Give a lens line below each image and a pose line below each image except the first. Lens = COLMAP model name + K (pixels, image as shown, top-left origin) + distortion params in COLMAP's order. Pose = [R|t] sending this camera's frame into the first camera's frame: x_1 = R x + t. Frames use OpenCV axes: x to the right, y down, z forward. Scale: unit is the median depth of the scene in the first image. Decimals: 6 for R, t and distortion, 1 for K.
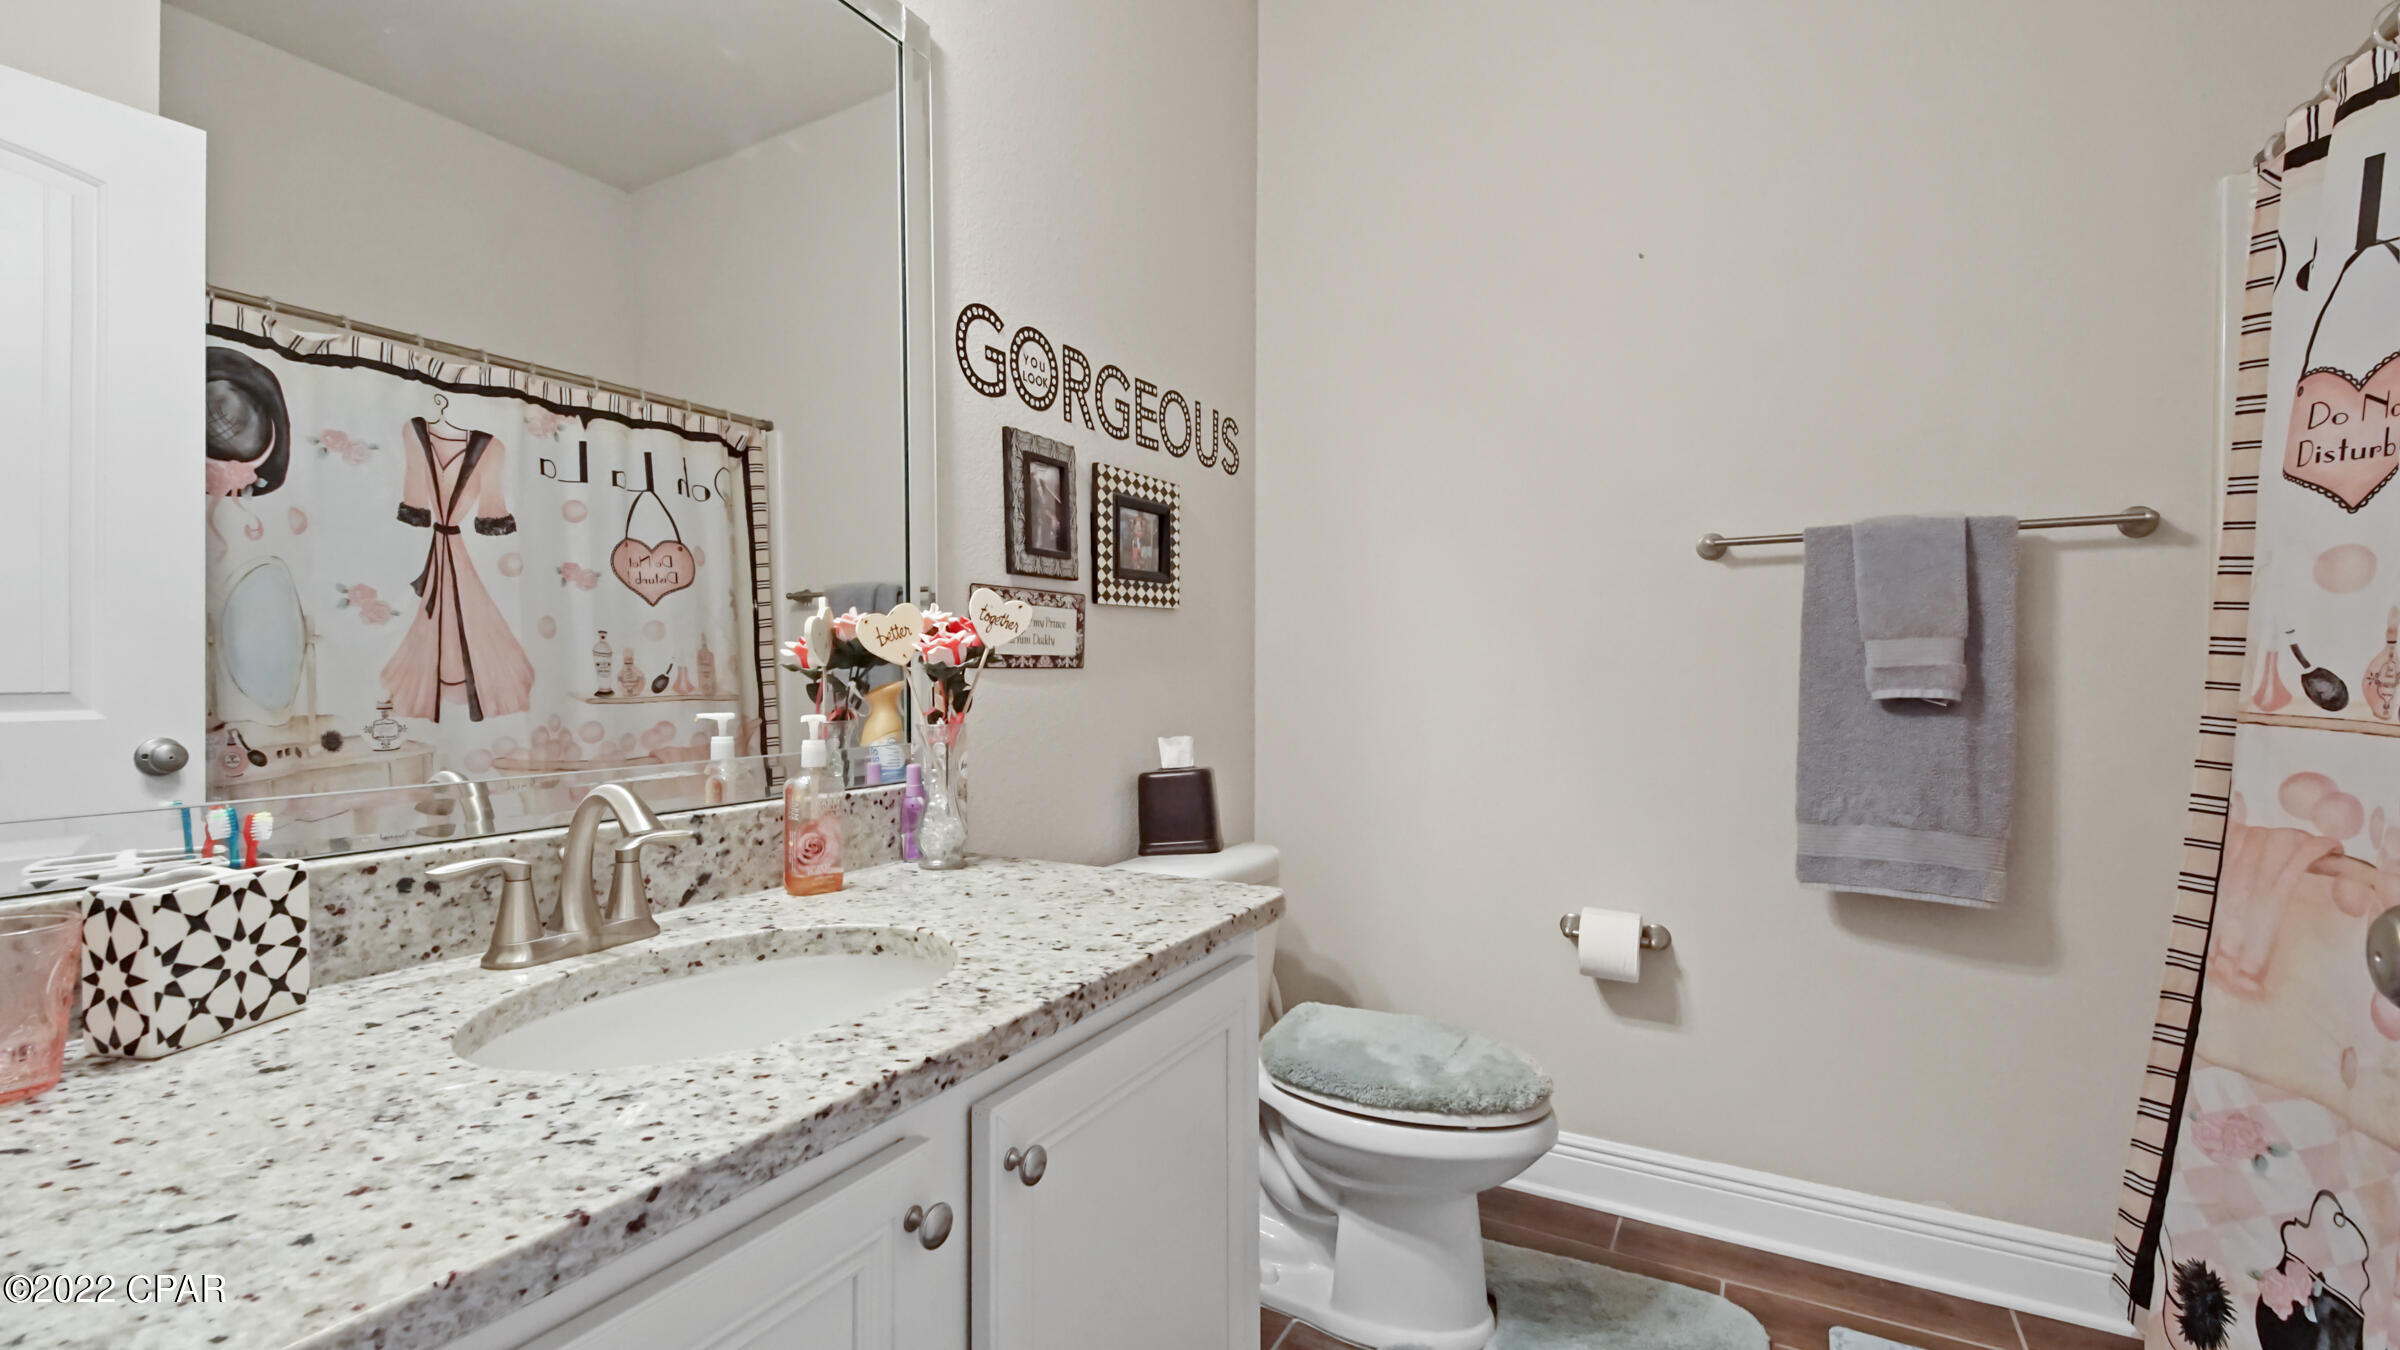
lens RADIAL K [[1057.5, 0, 1178.2], [0, 1057.5, 686.2], [0, 0, 1]] dist [0.017901, -0.007334]
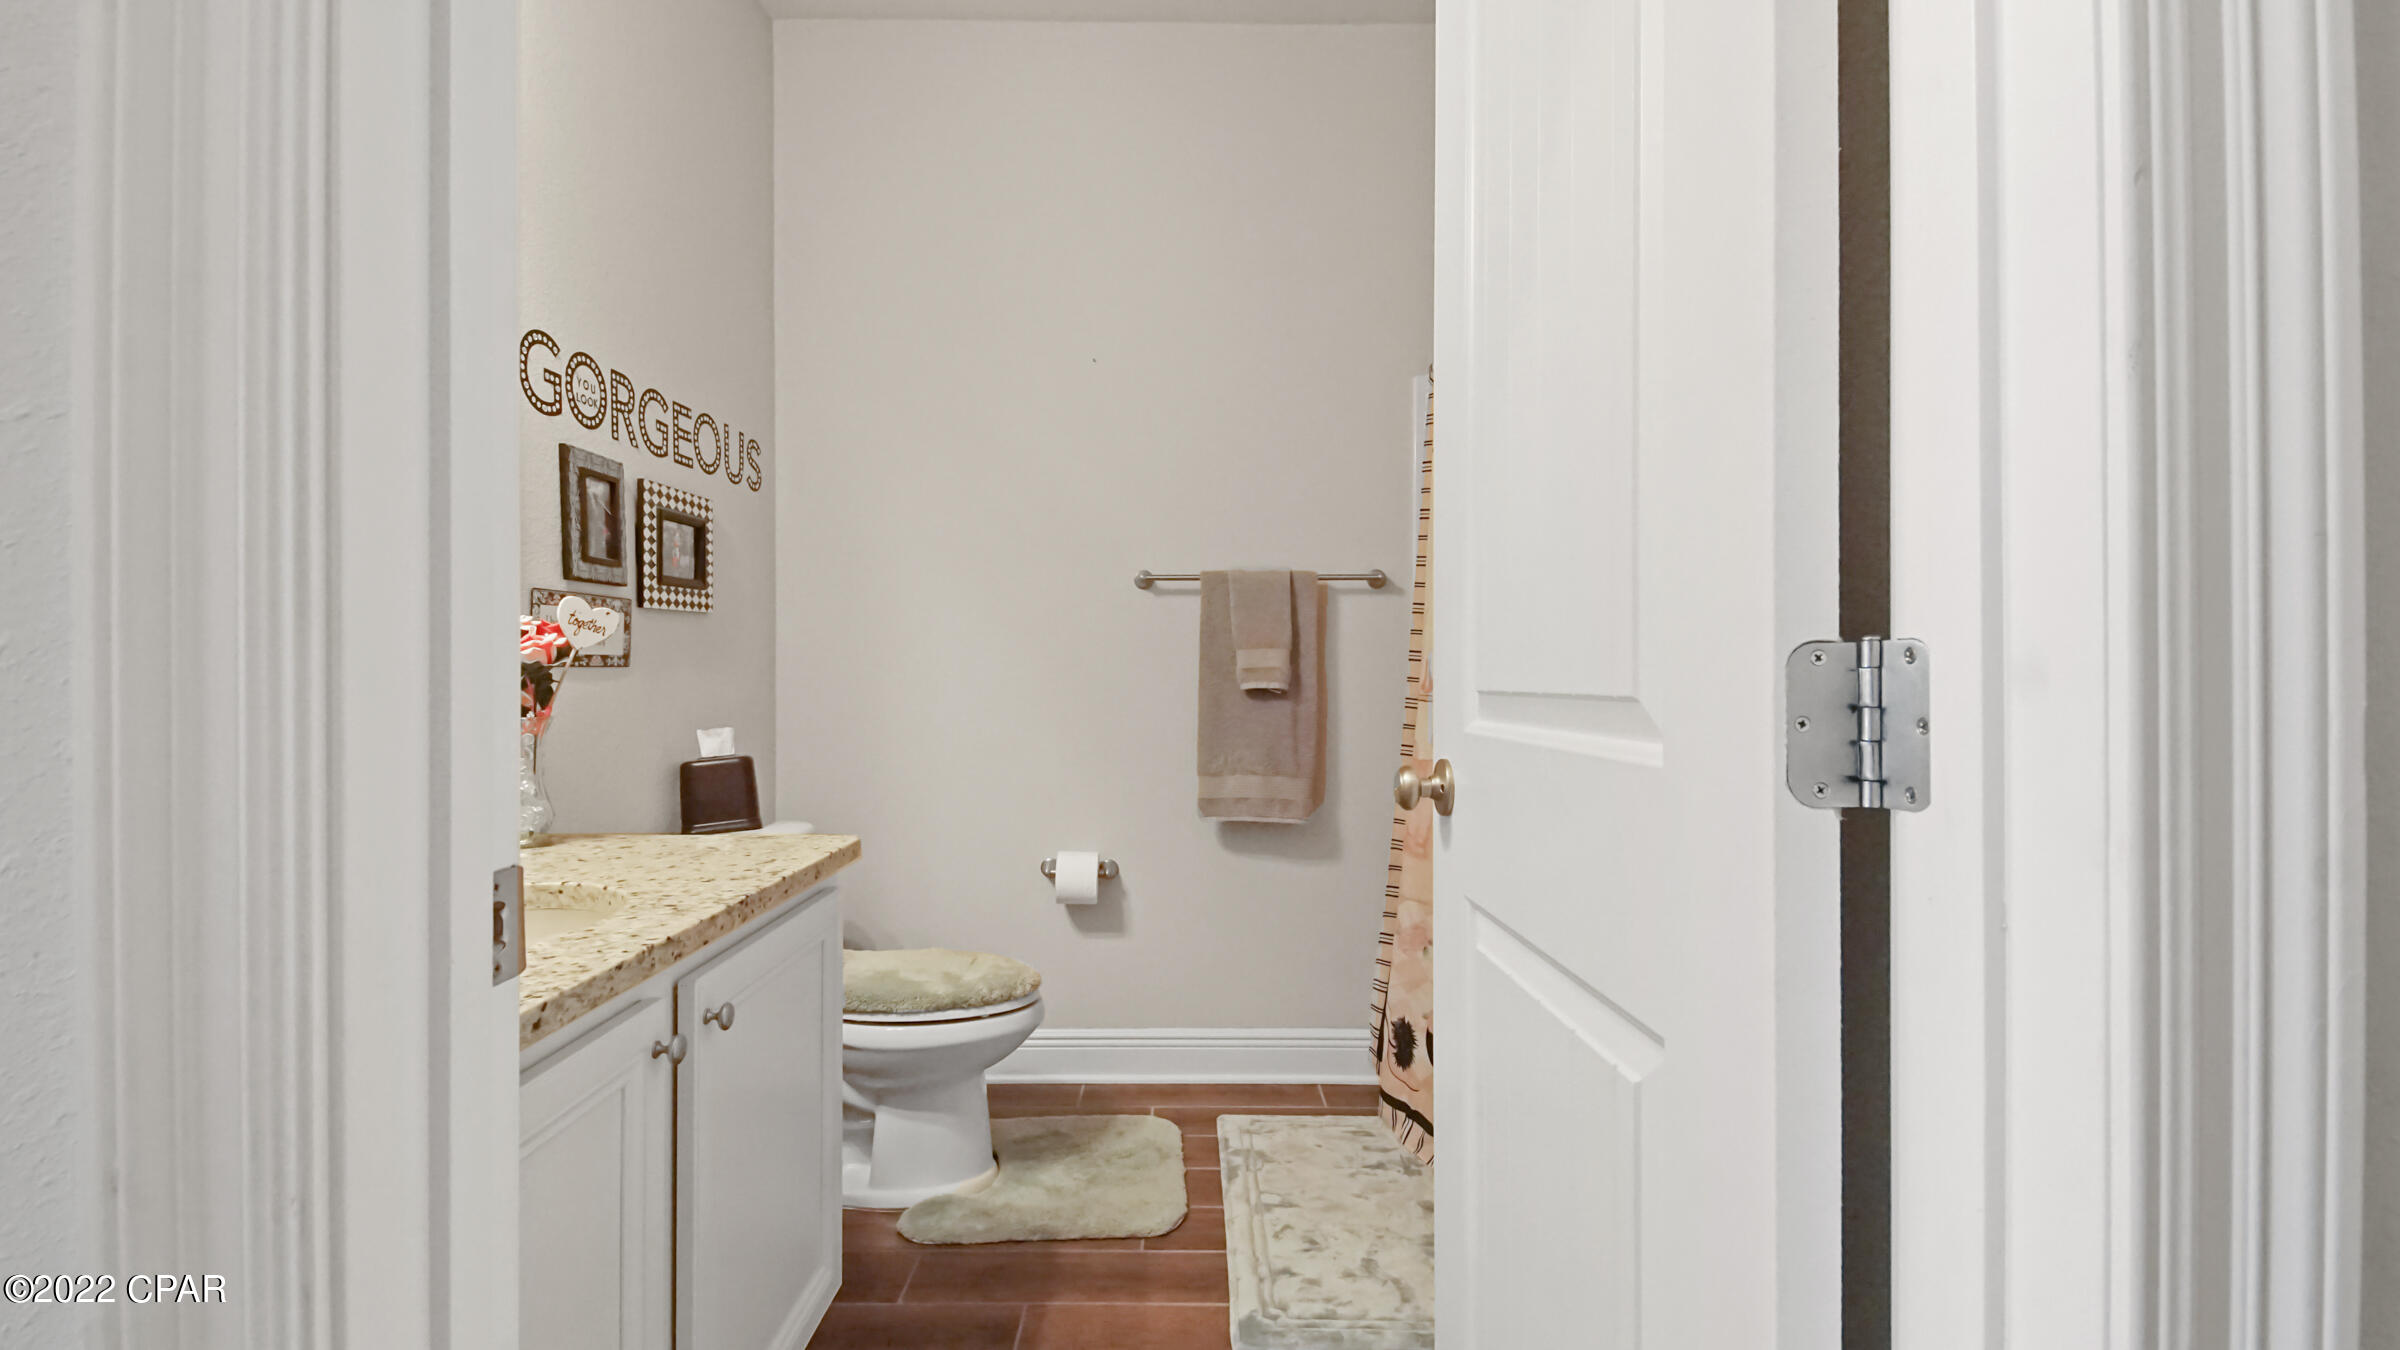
lens RADIAL K [[1057.5, 0, 1199.1], [0, 1057.5, 675.8], [0, 0, 1]] dist [0.017901, -0.007334]
pose [[0.867314, -0.001376, 0.497759, -0.137350], [0.005730, 0.999958, -0.007221, 0.003698], [-0.497728, 0.009115, 0.867285, -0.258813]]
